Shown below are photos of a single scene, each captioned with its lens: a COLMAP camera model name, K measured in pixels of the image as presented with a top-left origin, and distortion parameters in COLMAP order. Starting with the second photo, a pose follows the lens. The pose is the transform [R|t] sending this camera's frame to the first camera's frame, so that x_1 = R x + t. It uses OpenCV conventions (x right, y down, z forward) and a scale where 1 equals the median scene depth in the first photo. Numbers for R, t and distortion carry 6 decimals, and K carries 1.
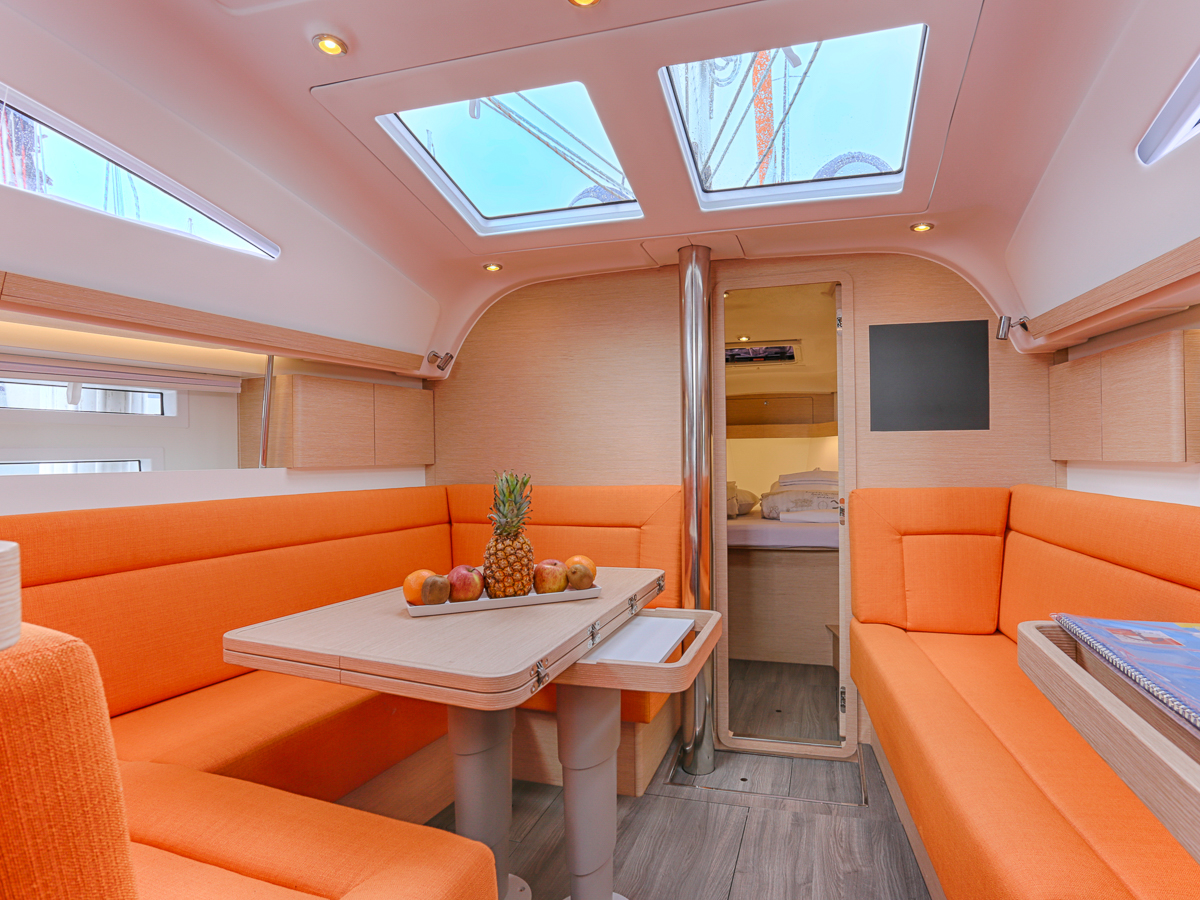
lens RADIAL K [[654.3, 0, 647.2], [0, 654.3, 448.8], [0, 0, 1]] dist [-0.060067, 0.035341]
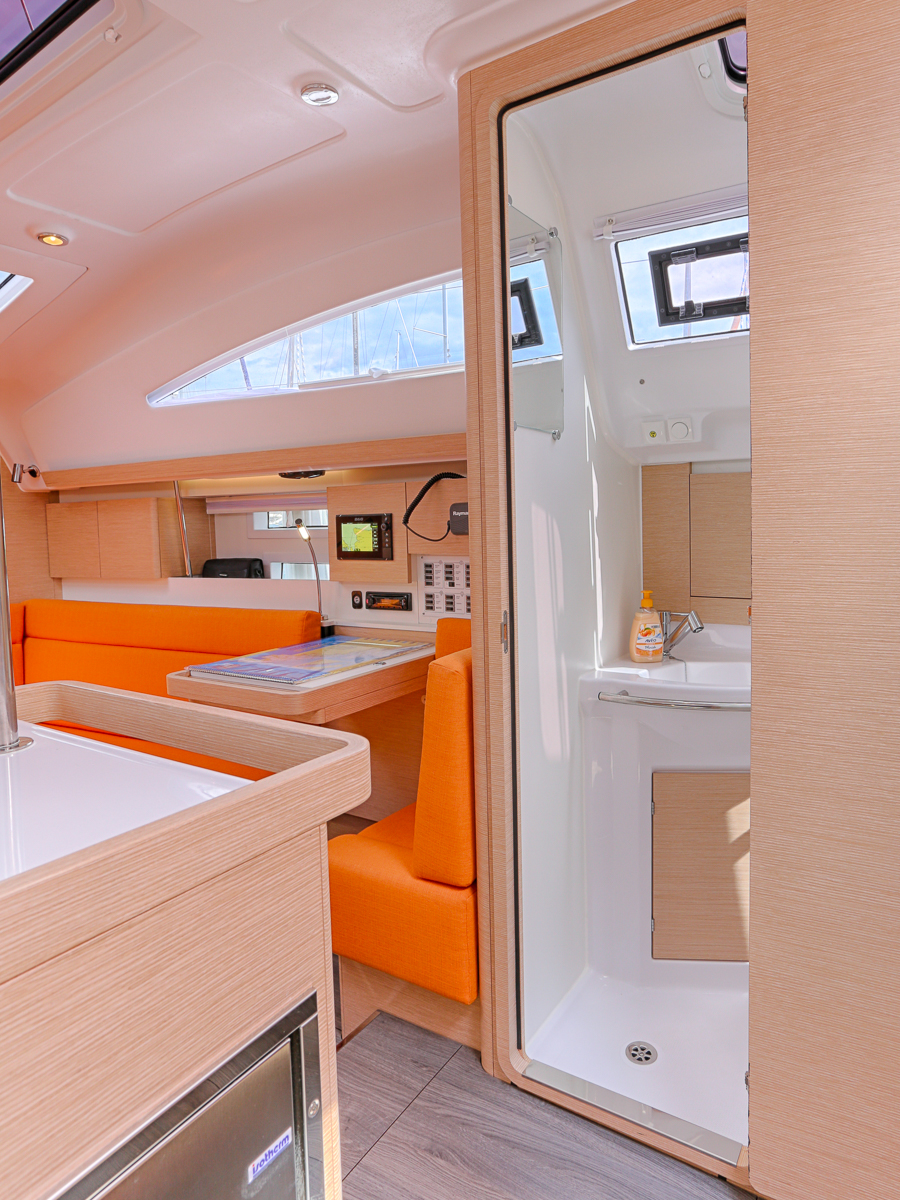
lens RADIAL K [[740.0, 0, 493.7], [0, 740.0, 561.3], [0, 0, 1]] dist [-0.072917, 0.057682]
pose [[0.279733, -0.050371, 0.958755, -0.512308], [0.016424, 0.998728, 0.047679, -0.069871], [-0.959937, 0.002409, 0.280205, -0.248296]]
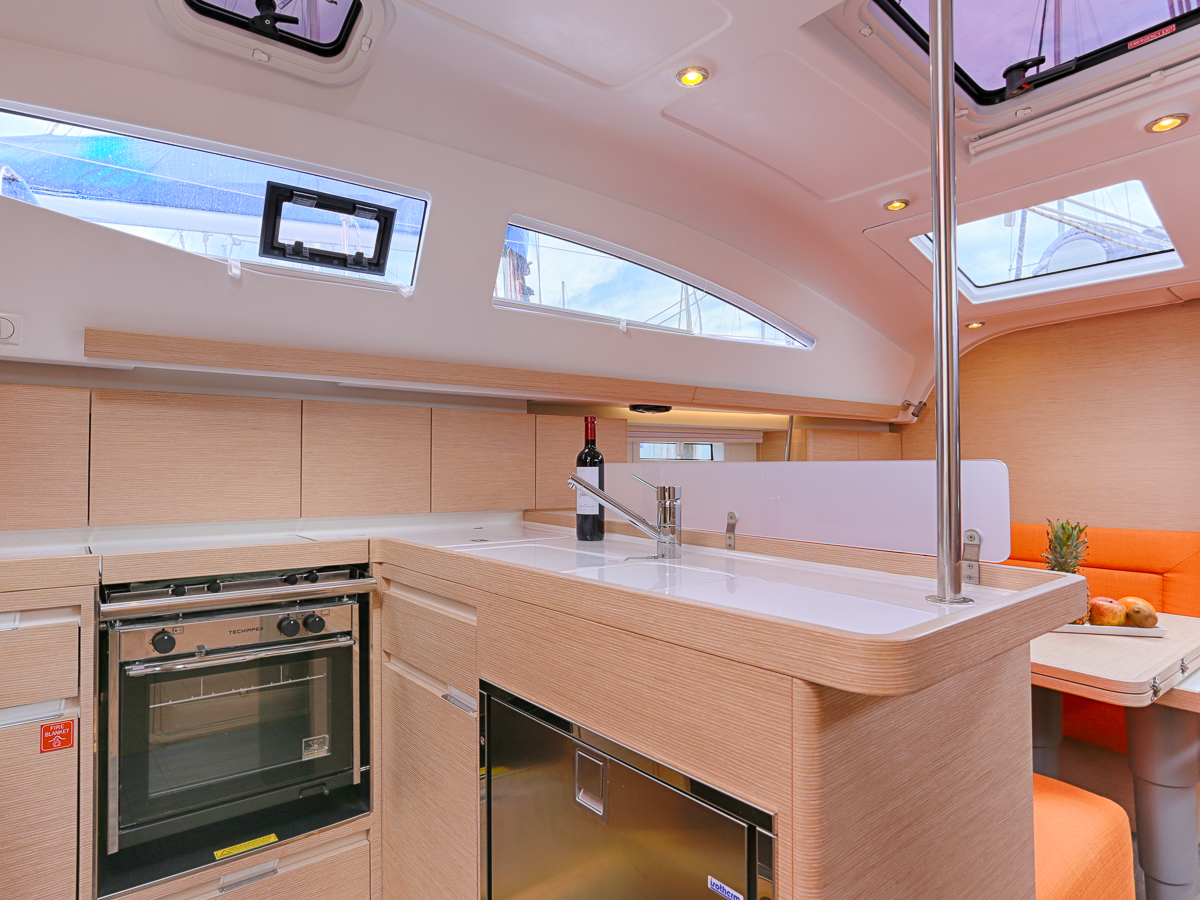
lens RADIAL K [[664.1, 0, 521.0], [0, 664.1, 446.3], [0, 0, 1]] dist [-0.060115, 0.036176]
pose [[0.776787, -0.007304, -0.629721, -0.165874], [-0.007572, 0.999752, -0.020936, -0.049317], [0.629718, 0.021031, 0.776539, -0.407521]]
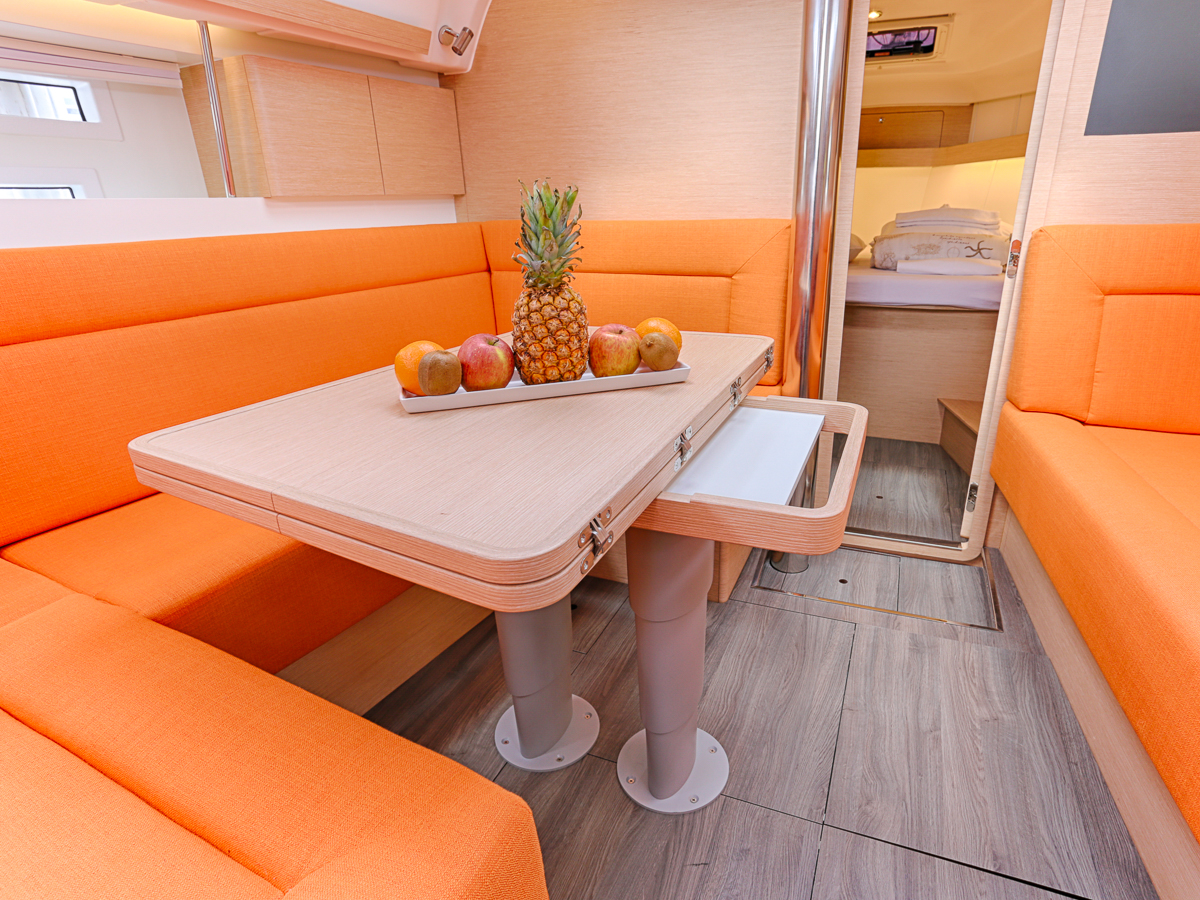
lens RADIAL K [[654.3, 0, 647.2], [0, 654.3, 448.8], [0, 0, 1]] dist [-0.060067, 0.035341]
pose [[0.995058, 0.030607, -0.094458, -0.035009], [0.006199, 0.930300, 0.366746, 0.032330], [0.099100, -0.365520, 0.925513, 0.252246]]
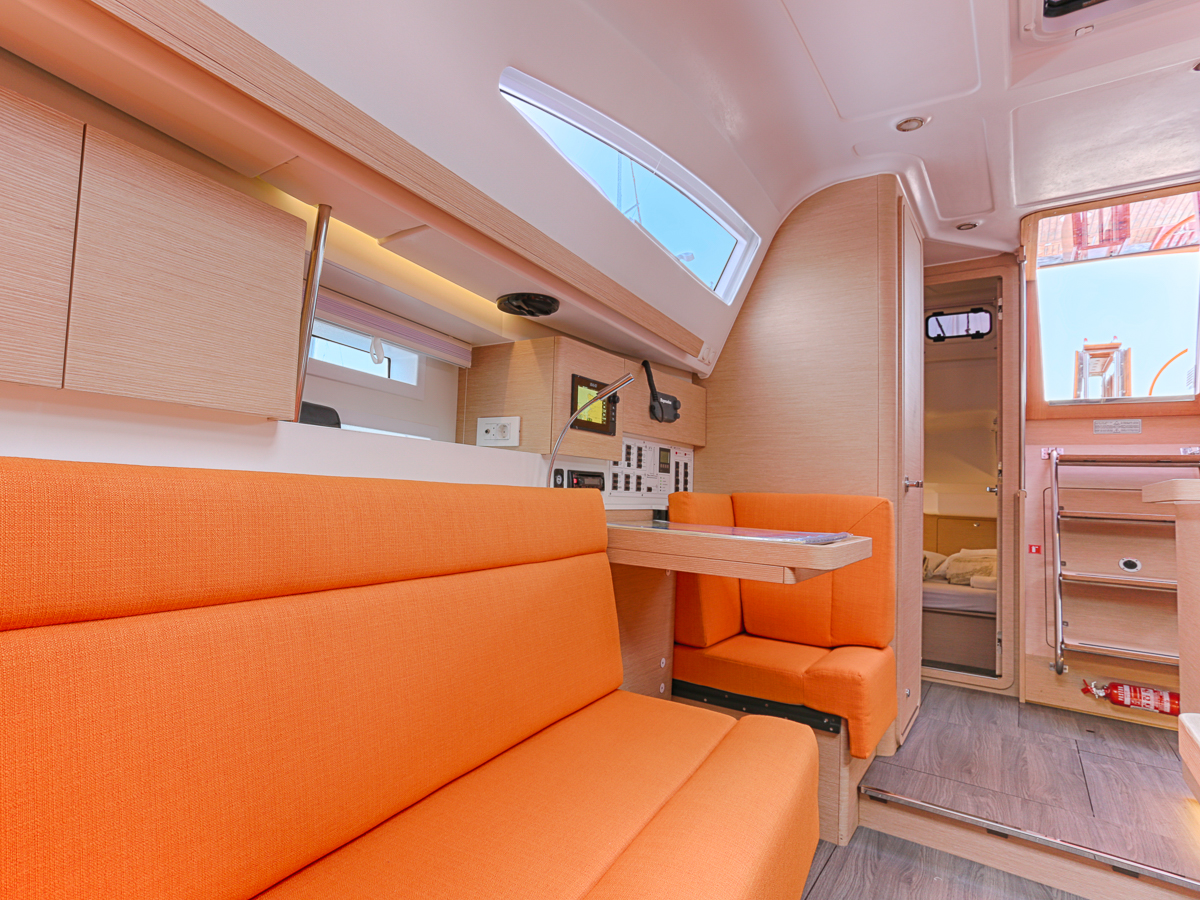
lens RADIAL K [[616.5, 0, 550.7], [0, 616.5, 453.6], [0, 0, 1]] dist [-0.028336, 0.015320]
pose [[-0.933004, -0.007733, 0.359783, 0.265287], [-0.032873, 0.997421, -0.063809, 0.060185], [-0.358362, -0.071362, -0.930851, 1.028538]]
